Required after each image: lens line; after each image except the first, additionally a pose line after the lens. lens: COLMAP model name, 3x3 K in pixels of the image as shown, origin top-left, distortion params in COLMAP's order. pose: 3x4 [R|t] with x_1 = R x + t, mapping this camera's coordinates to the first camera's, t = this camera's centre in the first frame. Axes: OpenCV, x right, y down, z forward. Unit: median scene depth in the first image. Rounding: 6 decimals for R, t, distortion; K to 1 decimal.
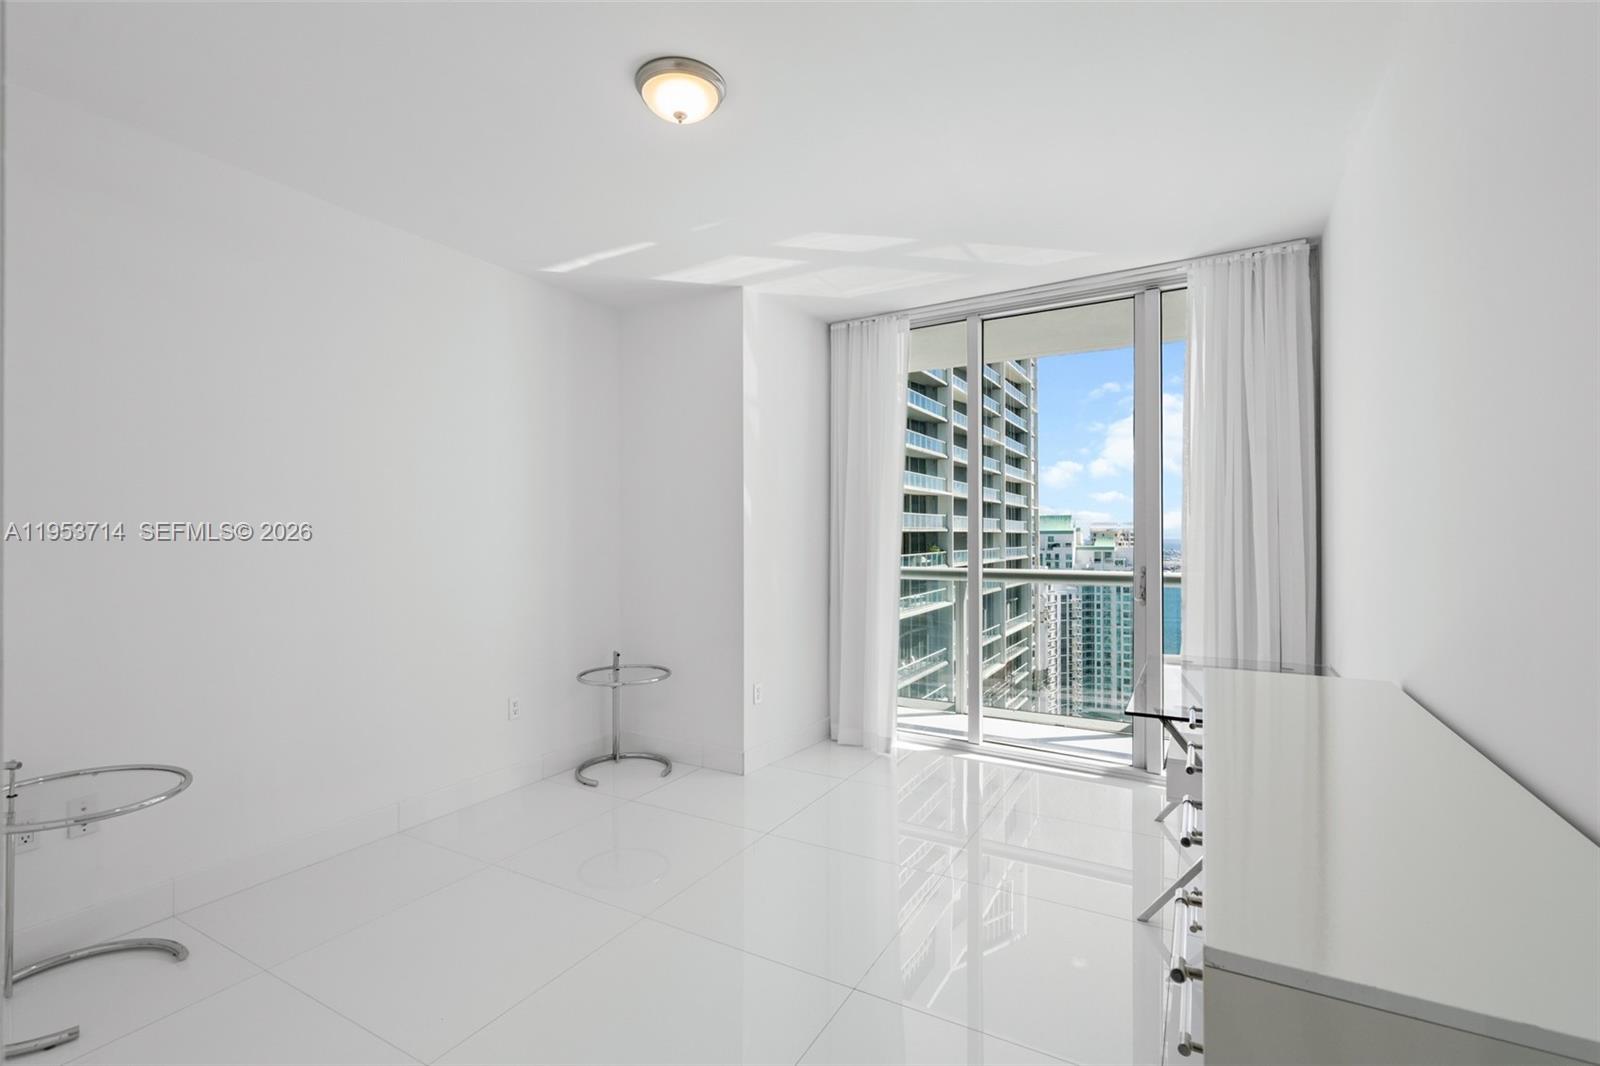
lens RADIAL K [[719.7, 0, 800.0], [0, 719.7, 533.0], [0, 0, 1]] dist [-0.001322, 0.000368]
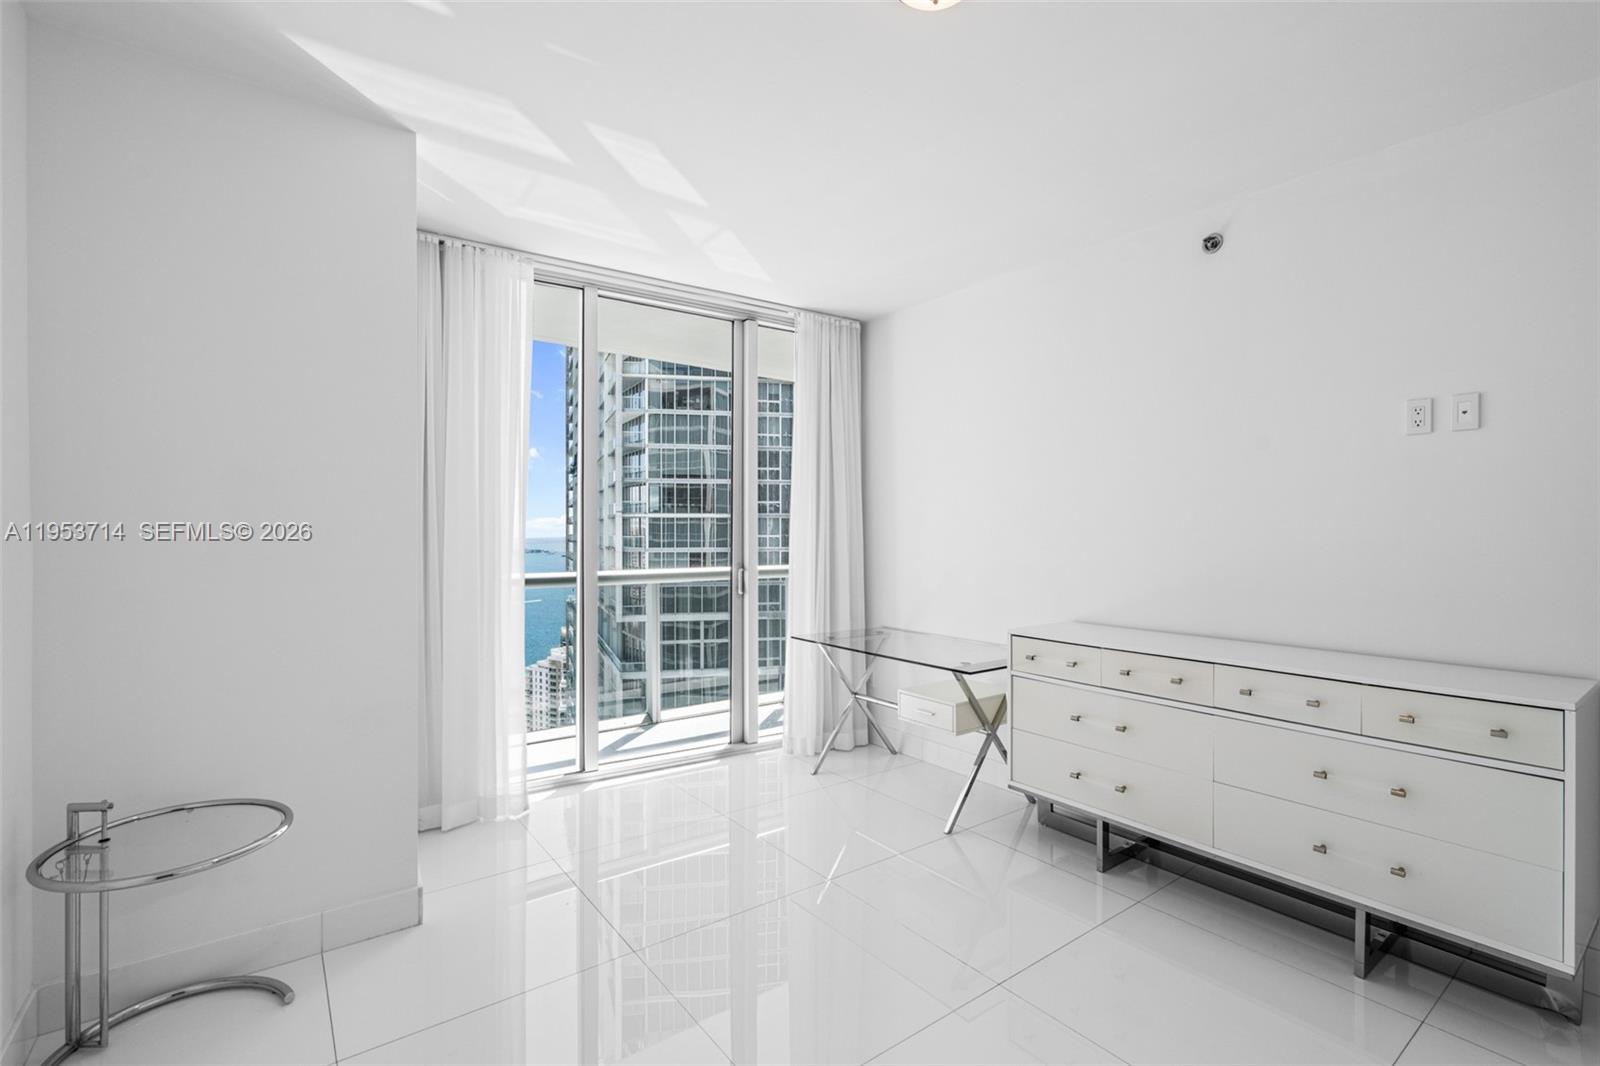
lens RADIAL K [[725.2, 0, 800.0], [0, 725.2, 533.0], [0, 0, 1]] dist [-0.006560, 0.000630]
pose [[0.404079, 0.004465, 0.914713, -0.465477], [-0.000438, 0.999989, -0.004688, 0.003408], [-0.914724, 0.001494, 0.404077, 0.405300]]
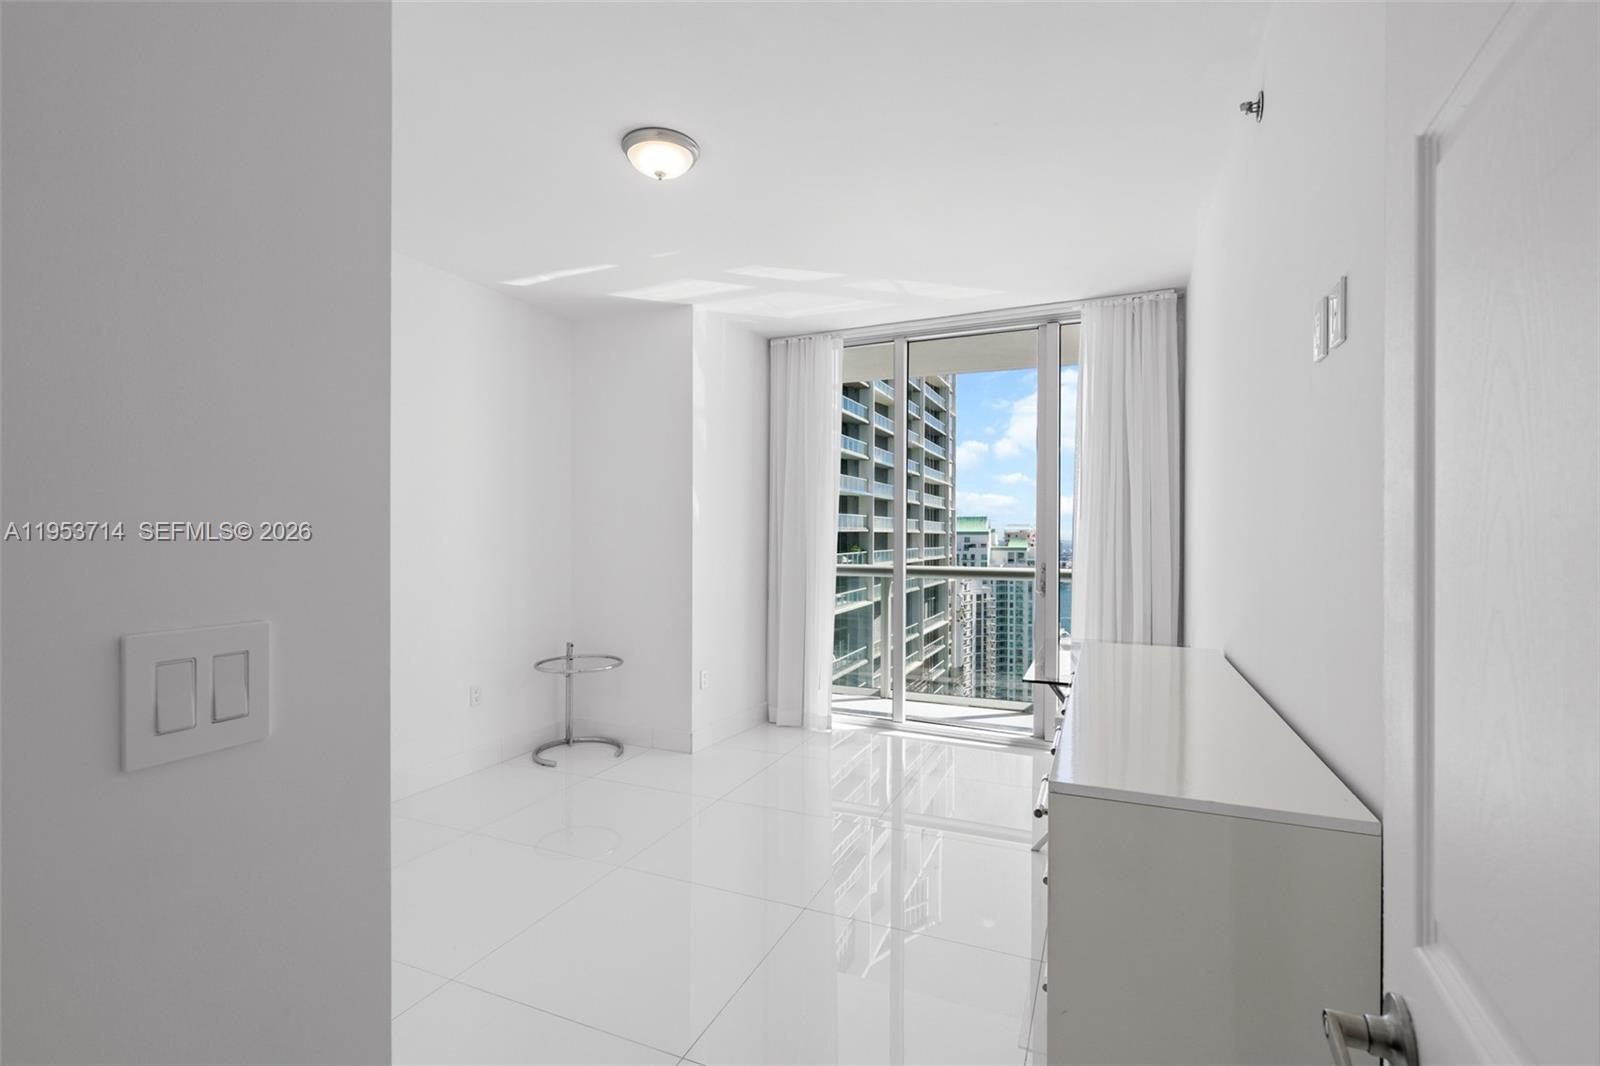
lens RADIAL K [[725.2, 0, 800.0], [0, 725.2, 533.0], [0, 0, 1]] dist [-0.006560, 0.000630]
pose [[0.994067, 0.006749, 0.108556, -0.032209], [-0.006842, 0.999976, 0.000485, -0.000071], [-0.108550, -0.001225, 0.994090, -0.097360]]
